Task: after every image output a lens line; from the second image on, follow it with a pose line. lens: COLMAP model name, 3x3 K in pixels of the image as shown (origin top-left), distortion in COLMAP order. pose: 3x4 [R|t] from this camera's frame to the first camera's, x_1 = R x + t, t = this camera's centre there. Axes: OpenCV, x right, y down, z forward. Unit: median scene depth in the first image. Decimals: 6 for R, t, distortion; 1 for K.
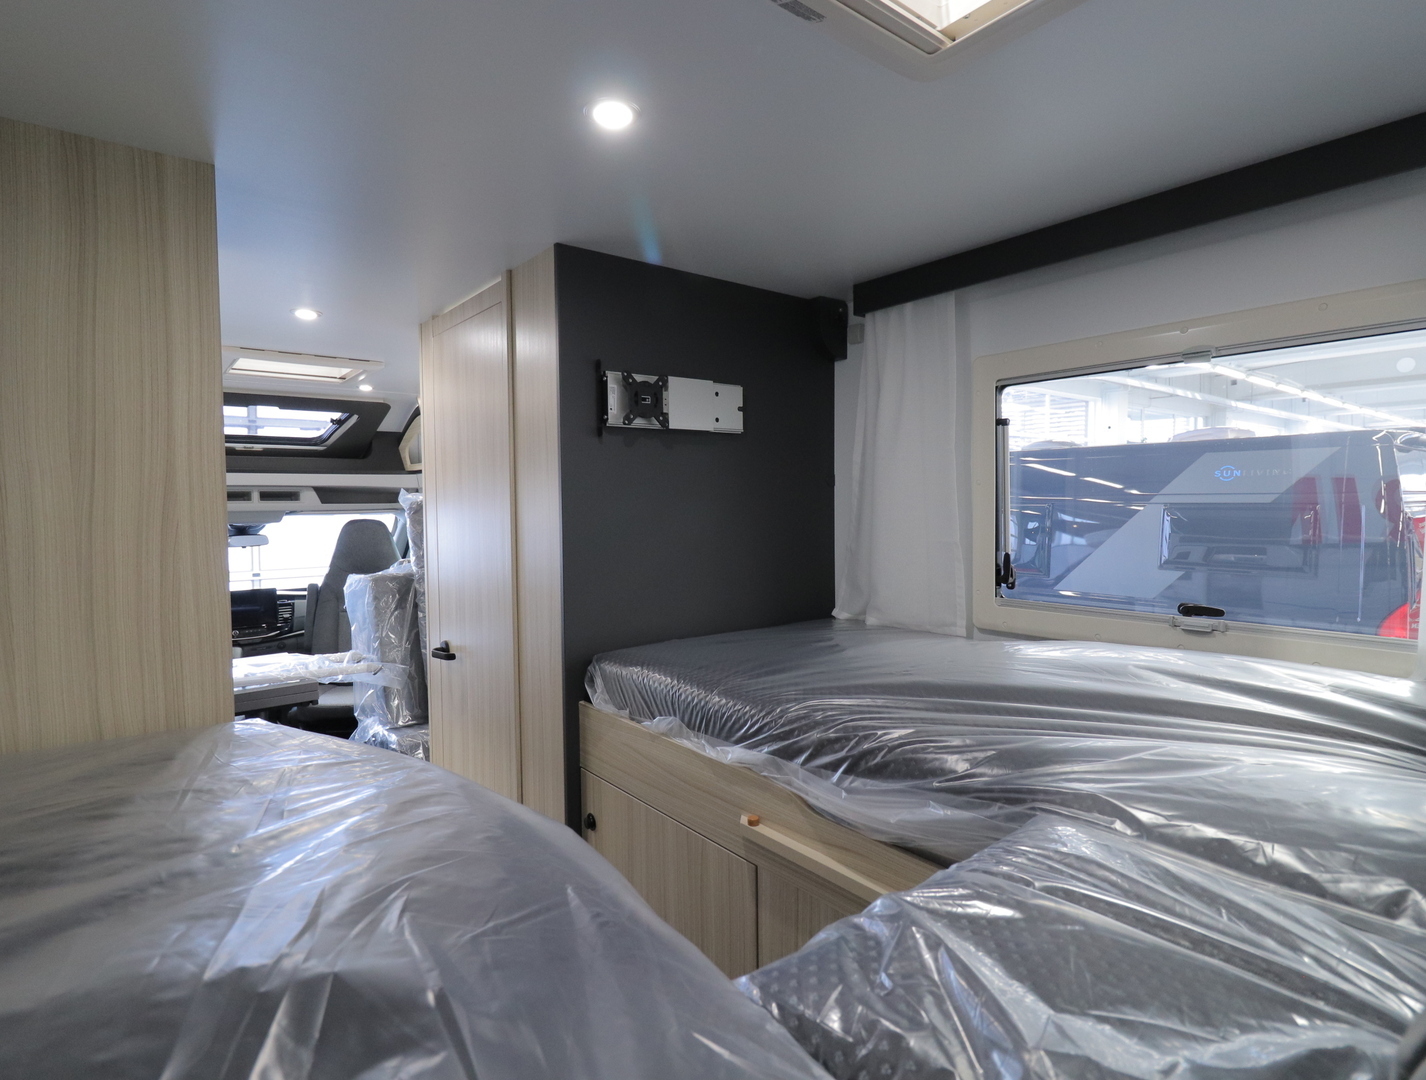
lens RADIAL K [[756.1, 0, 712.9], [0, 756.1, 539.7], [0, 0, 1]] dist [0.004697, -0.000945]
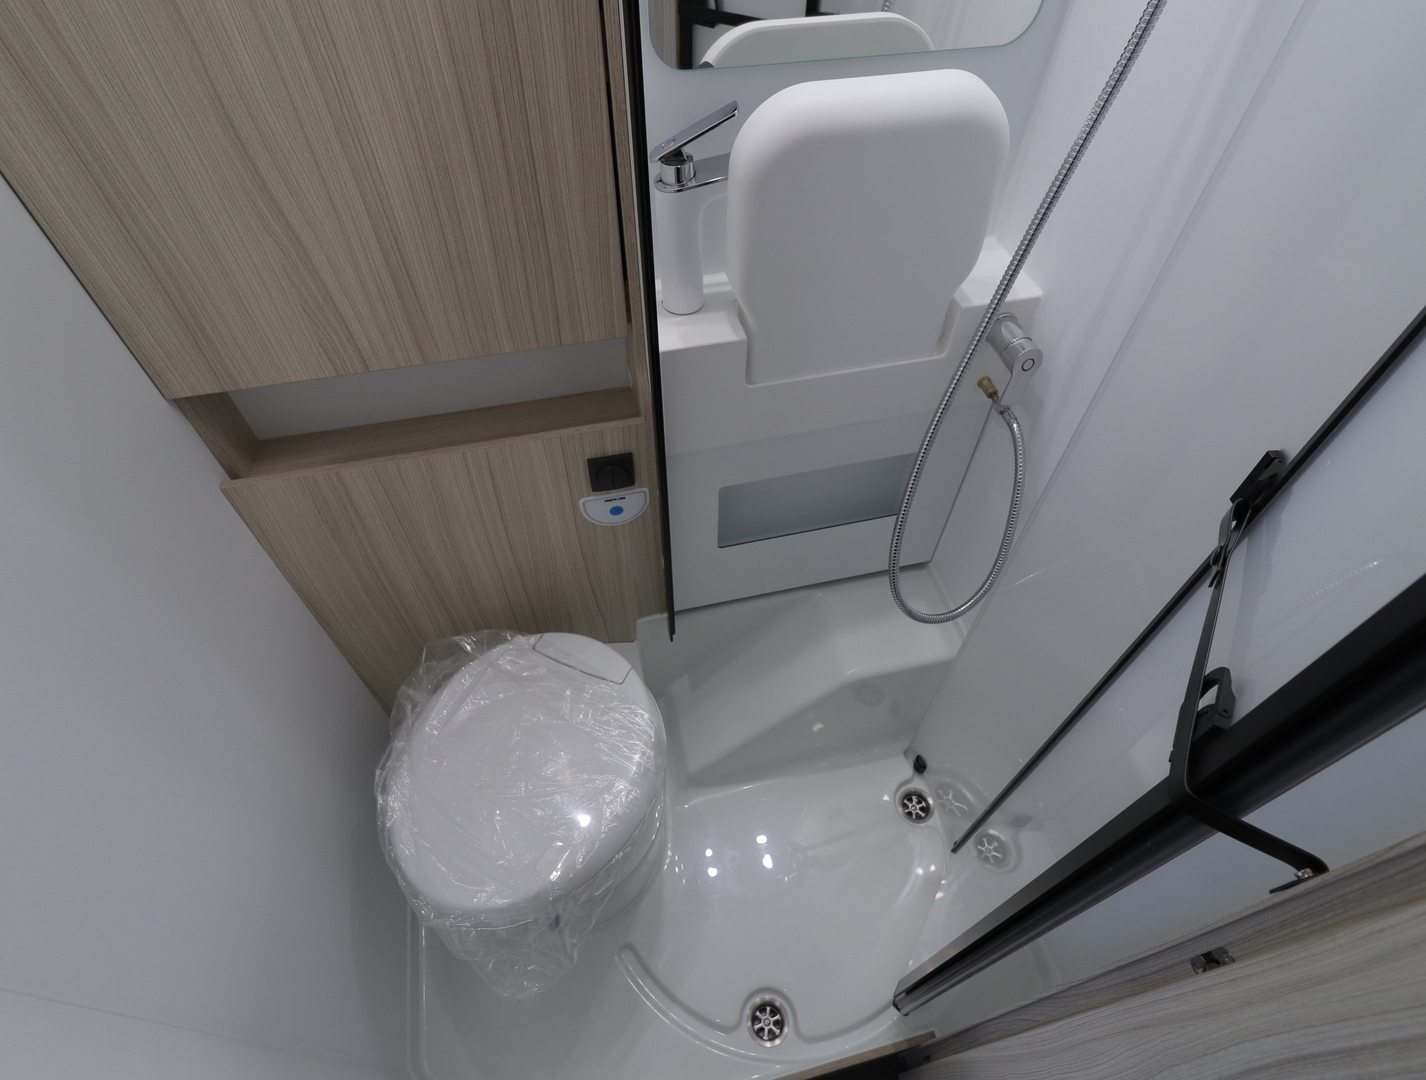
lens RADIAL K [[756.1, 0, 711.0], [0, 756.1, 540.0], [0, 0, 1]] dist [0.004697, -0.000945]
pose [[0.982201, 0.159273, -0.099567, -0.325970], [-0.029365, 0.653767, 0.756126, -0.020106], [0.185524, -0.739744, 0.646808, 0.436856]]
